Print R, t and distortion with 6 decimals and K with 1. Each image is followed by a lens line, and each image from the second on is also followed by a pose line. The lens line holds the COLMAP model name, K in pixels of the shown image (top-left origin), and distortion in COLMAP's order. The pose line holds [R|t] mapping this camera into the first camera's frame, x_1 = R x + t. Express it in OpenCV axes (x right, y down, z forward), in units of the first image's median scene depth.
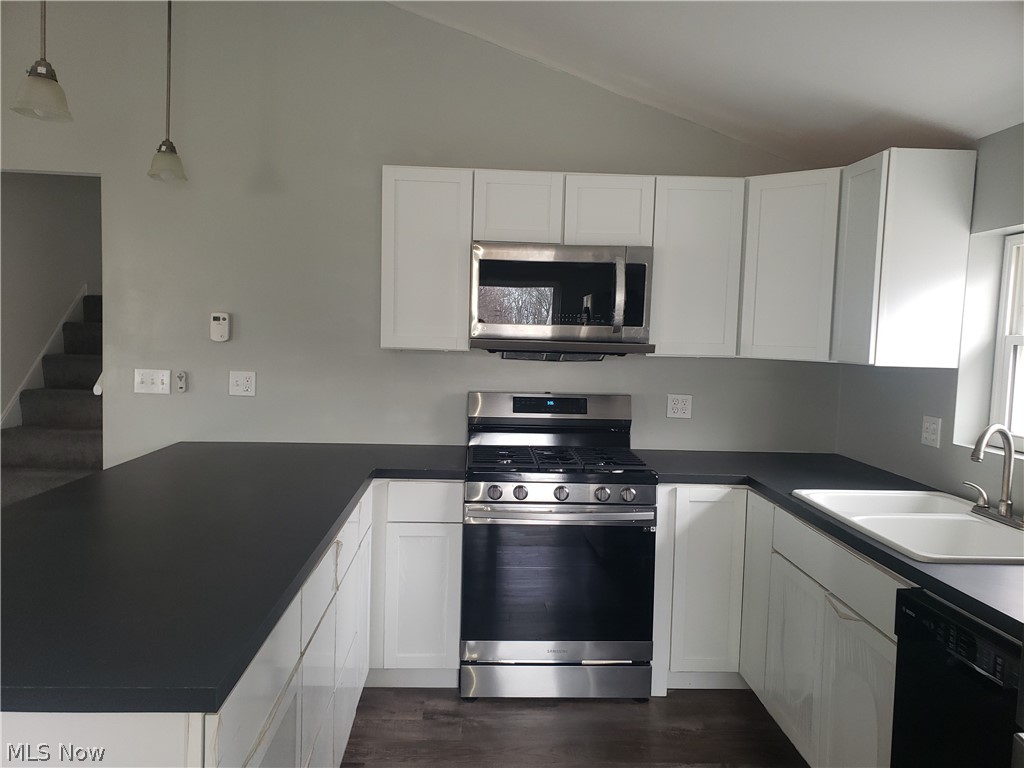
lens RADIAL K [[799.7, 0, 501.9], [0, 799.7, 395.7], [0, 0, 1]] dist [0.037521, -0.006729]
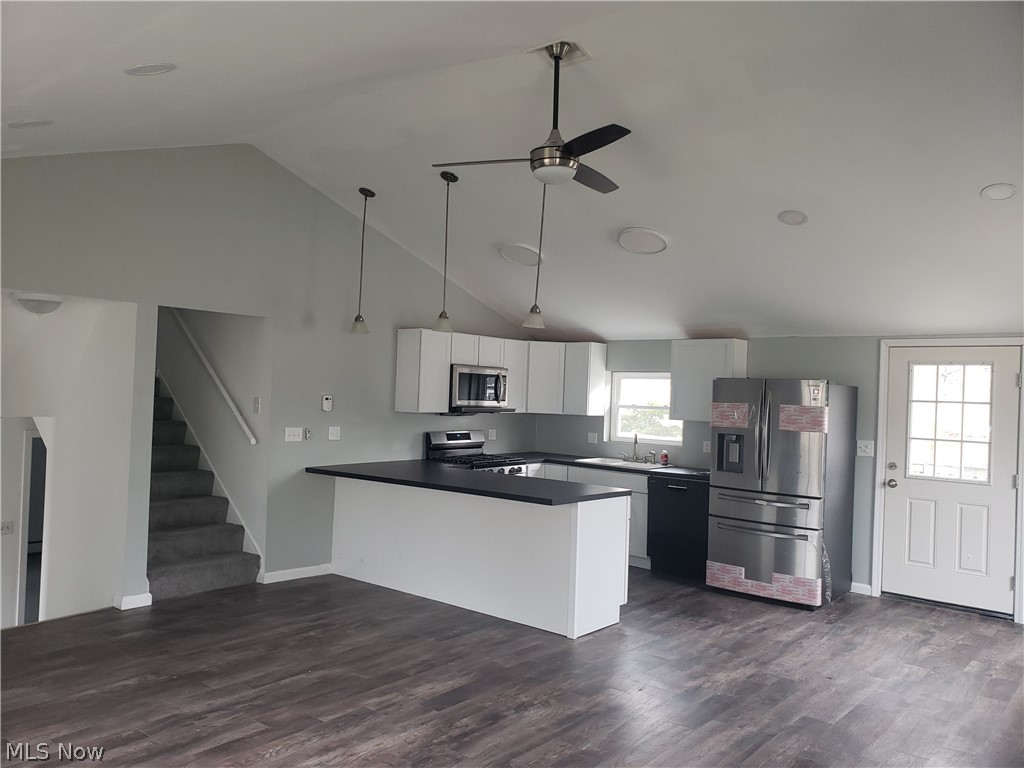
lens RADIAL K [[799.7, 0, 508.5], [0, 799.7, 388.0], [0, 0, 1]] dist [0.037521, -0.006729]
pose [[0.655297, -0.002172, 0.755368, -1.556565], [0.046082, 0.998248, -0.037107, -0.034753], [-0.753965, 0.059125, 0.654249, -0.541173]]
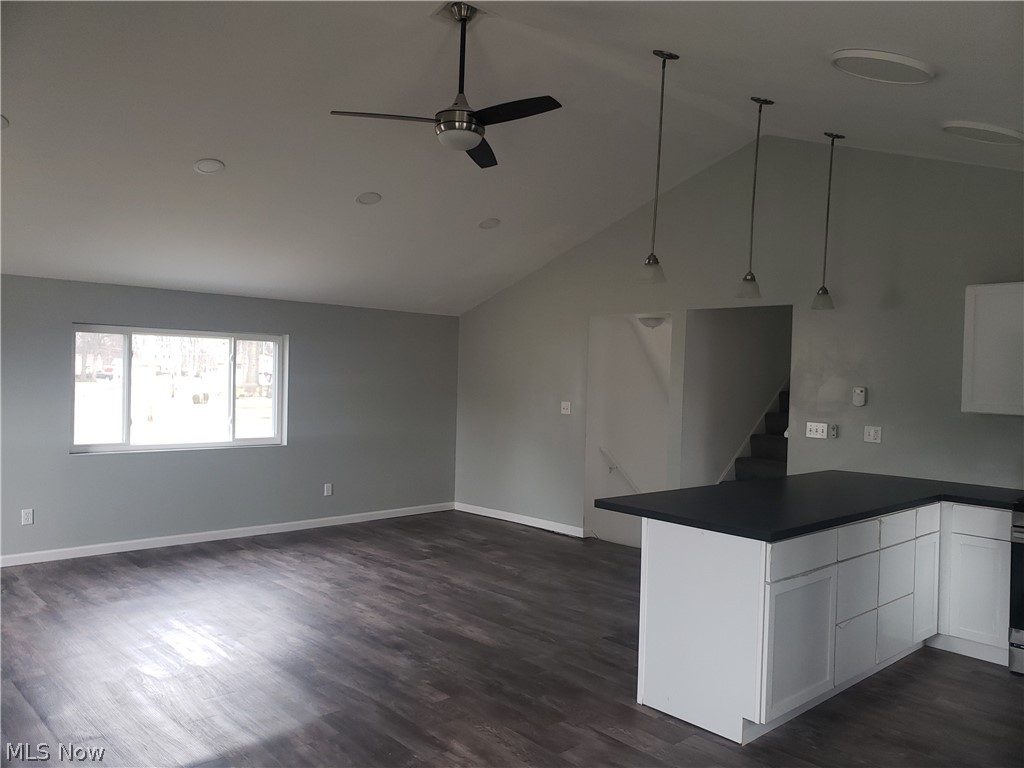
lens RADIAL K [[799.7, 0, 539.5], [0, 799.7, 393.8], [0, 0, 1]] dist [0.037521, -0.006729]
pose [[0.671507, 0.004055, -0.740987, 0.395546], [-0.062019, 0.996784, -0.050748, 0.026071], [0.738398, 0.080033, 0.669599, -0.497664]]
